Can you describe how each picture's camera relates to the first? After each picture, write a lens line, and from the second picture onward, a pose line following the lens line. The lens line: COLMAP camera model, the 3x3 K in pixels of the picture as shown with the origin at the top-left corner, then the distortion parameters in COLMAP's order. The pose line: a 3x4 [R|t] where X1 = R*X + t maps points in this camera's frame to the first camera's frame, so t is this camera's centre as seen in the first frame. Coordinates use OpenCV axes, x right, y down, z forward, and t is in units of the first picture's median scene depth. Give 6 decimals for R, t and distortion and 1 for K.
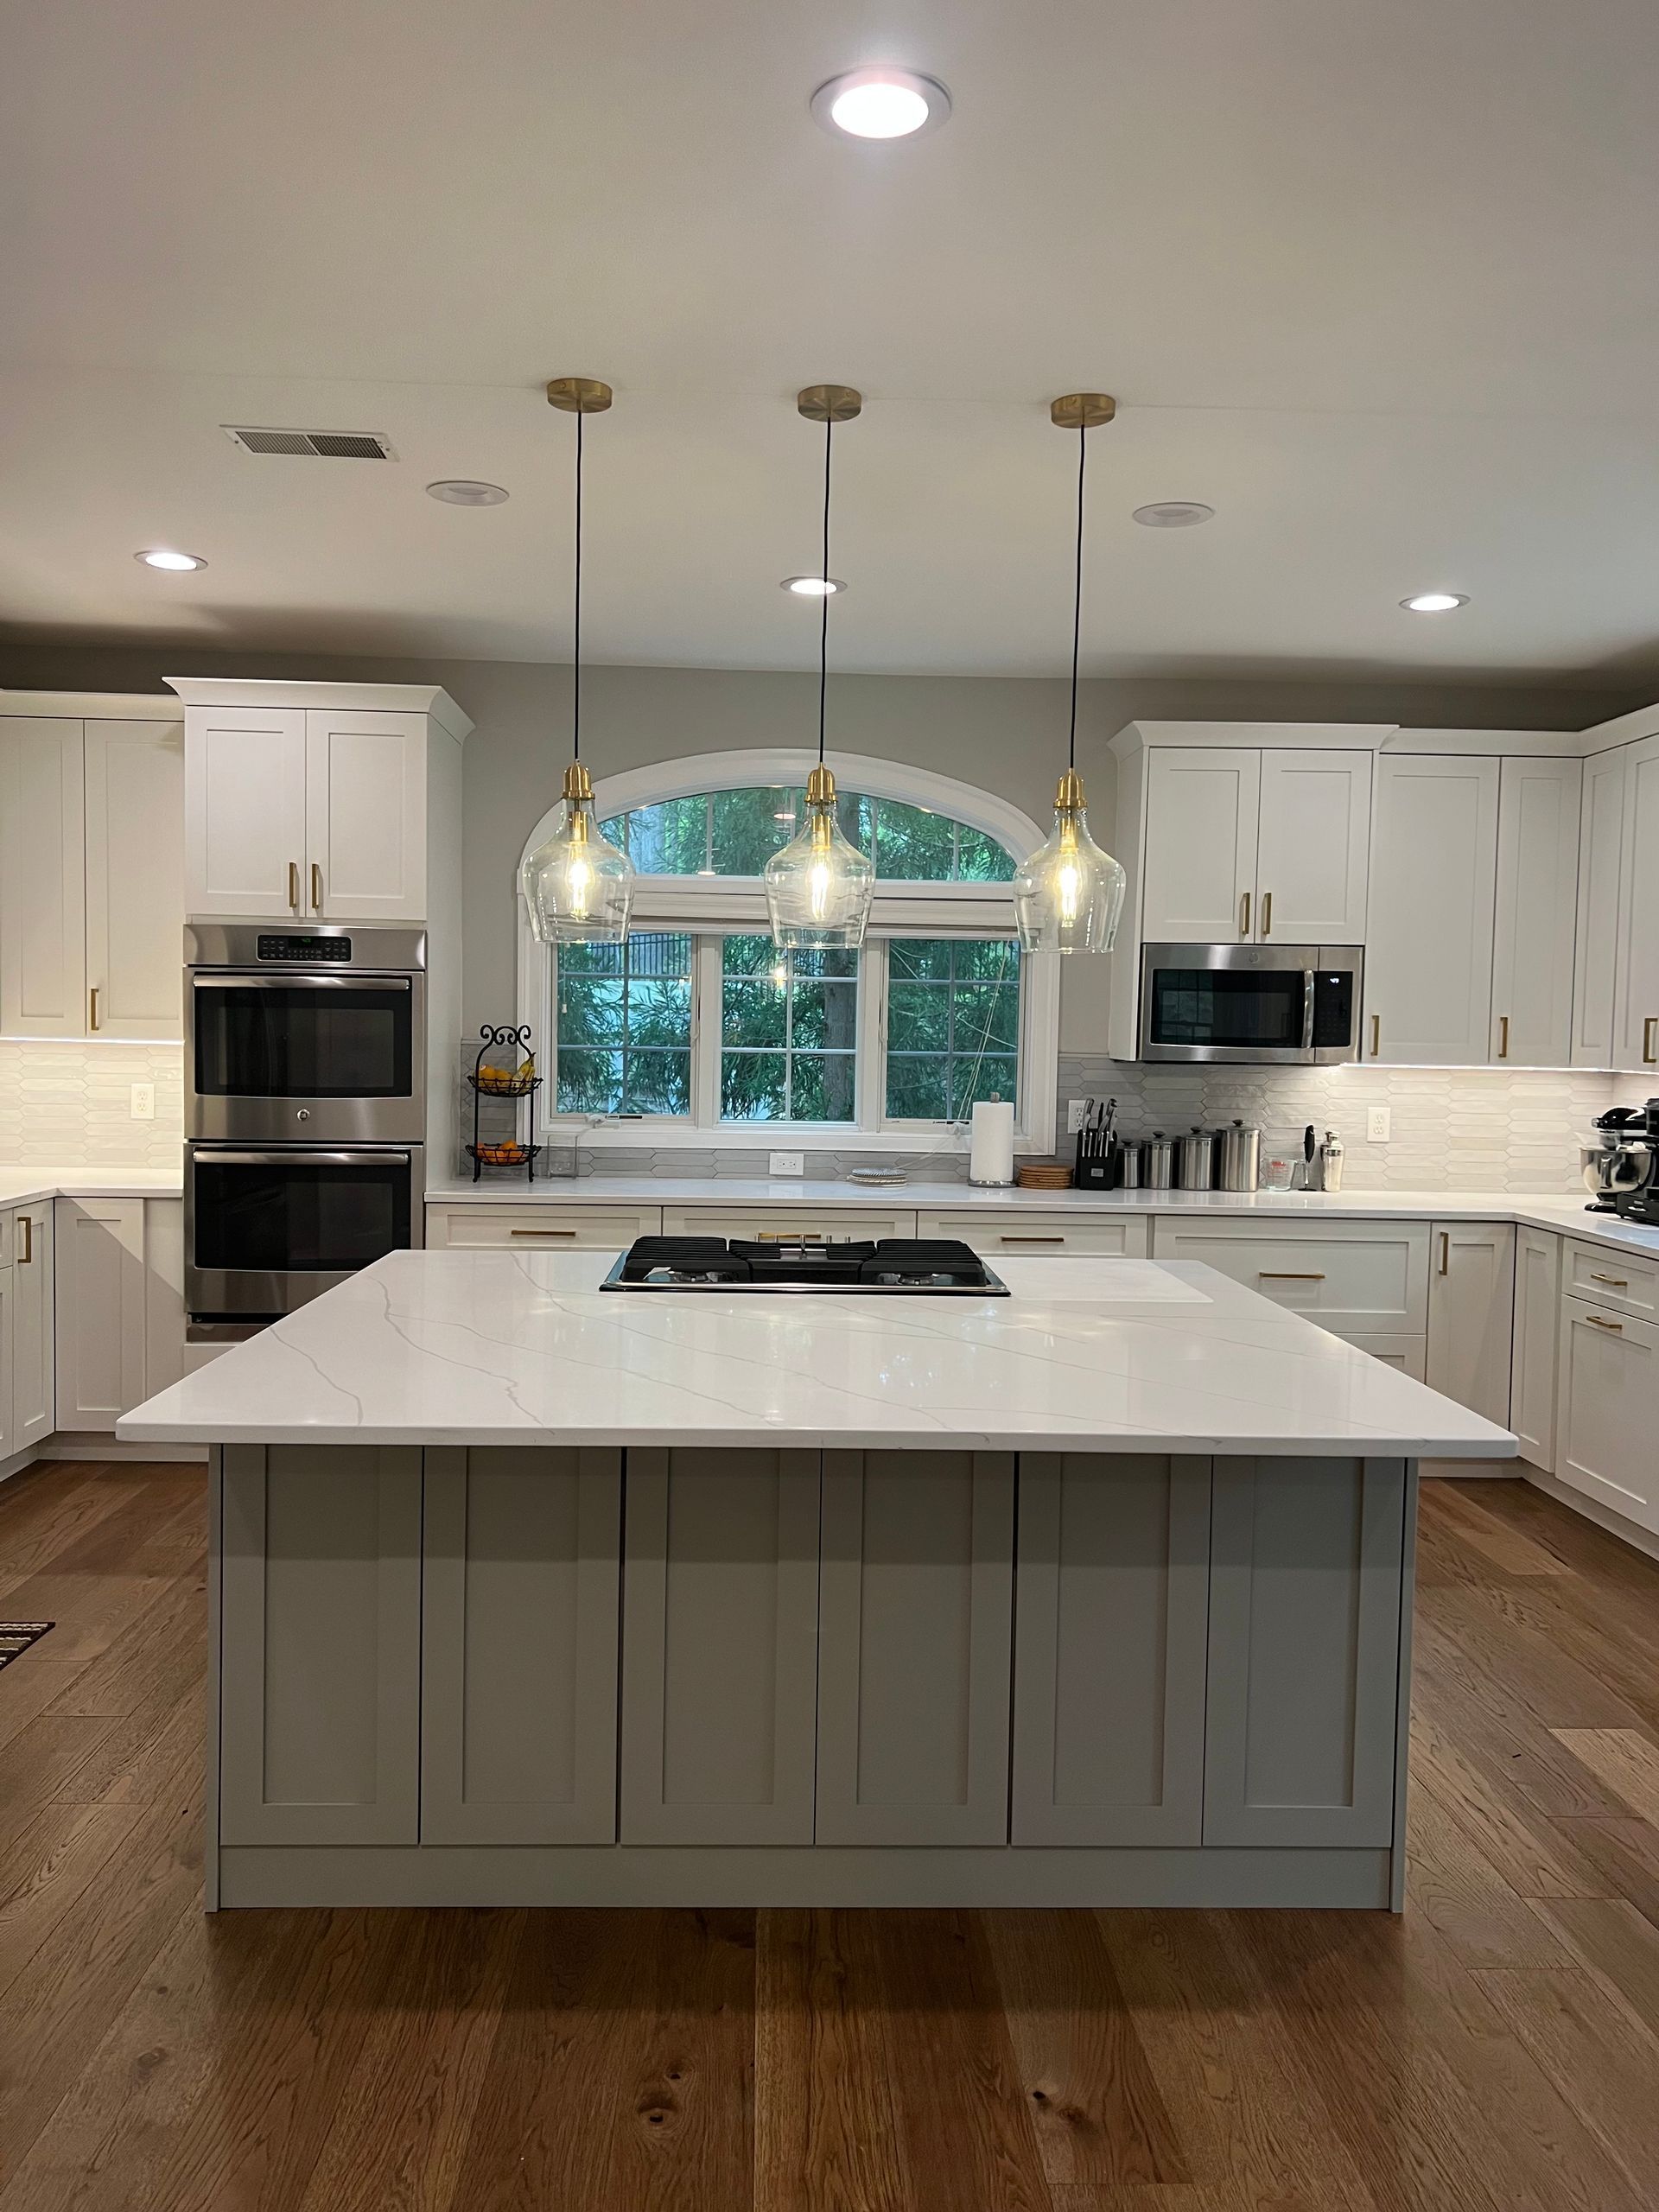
lens RADIAL K [[1665.3, 0, 824.9], [0, 1665.3, 1106.9], [0, 0, 1]] dist [0.052270, 0.000954]
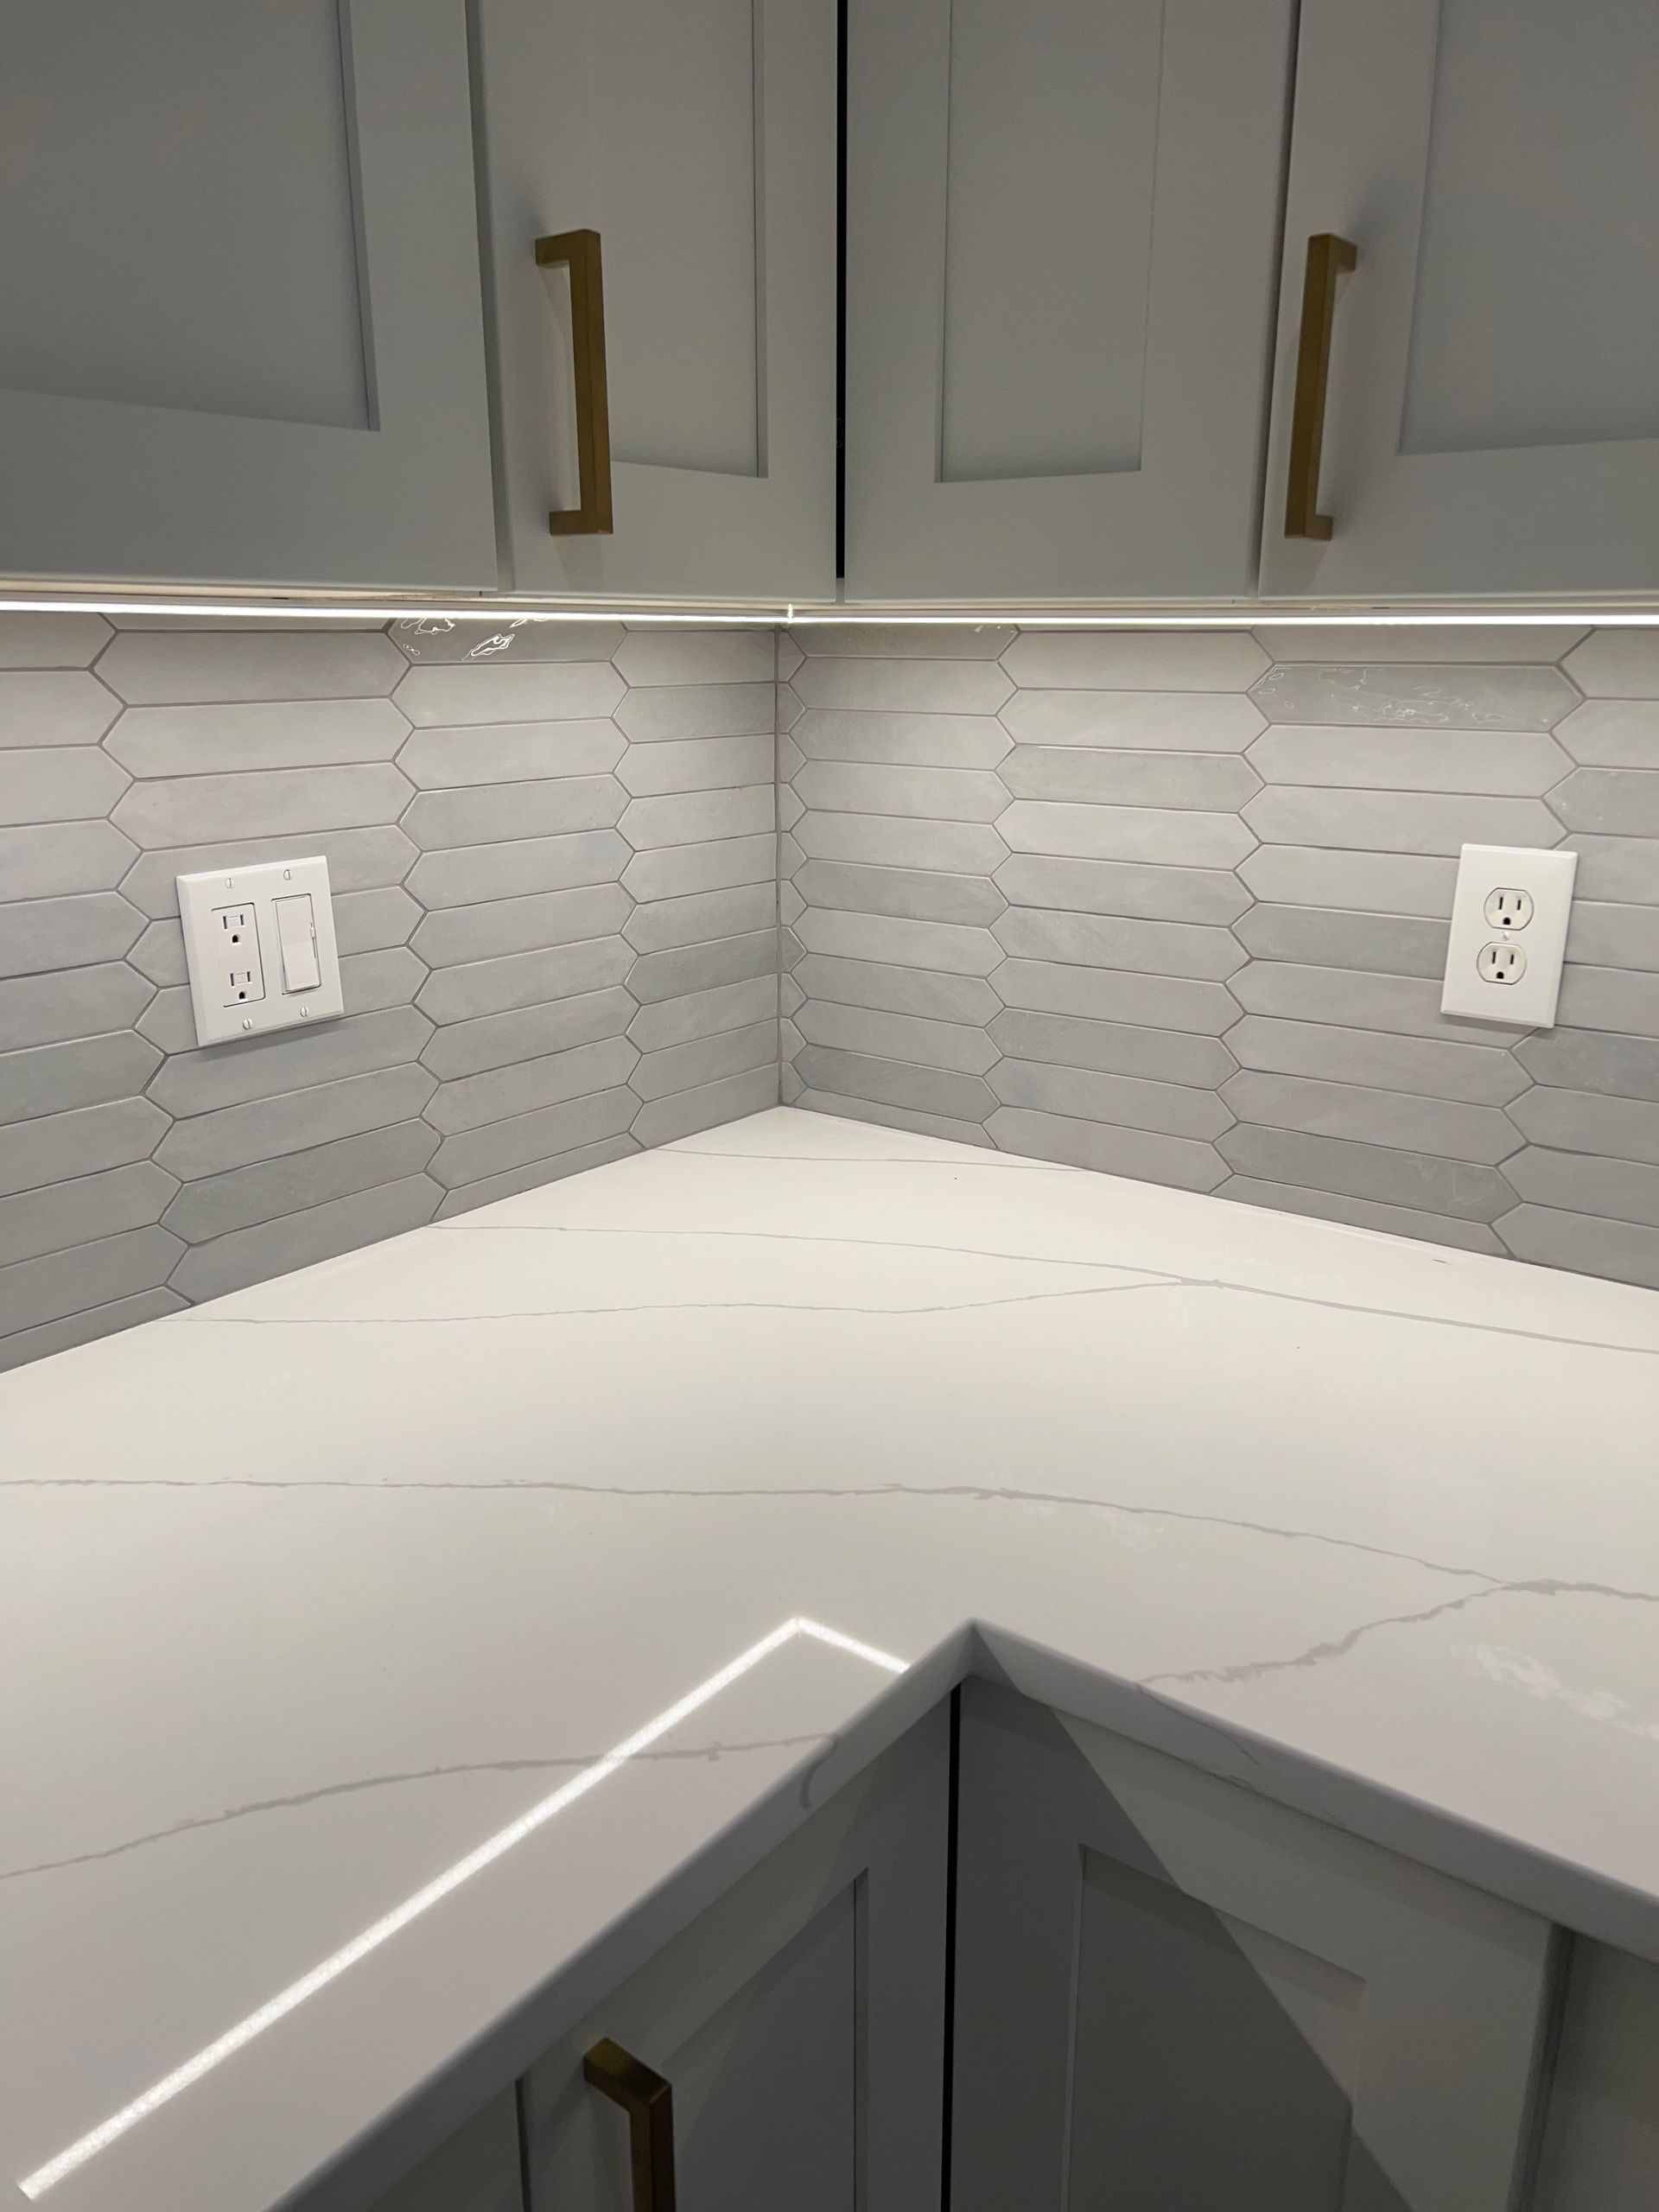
lens RADIAL K [[1665.3, 0, 828.4], [0, 1665.3, 1109.9], [0, 0, 1]] dist [0.052270, 0.000954]
pose [[0.770068, 0.165652, -0.616080, -0.342468], [-0.022227, 0.972081, 0.233591, -0.027793], [0.637574, -0.166187, 0.752251, 0.797160]]
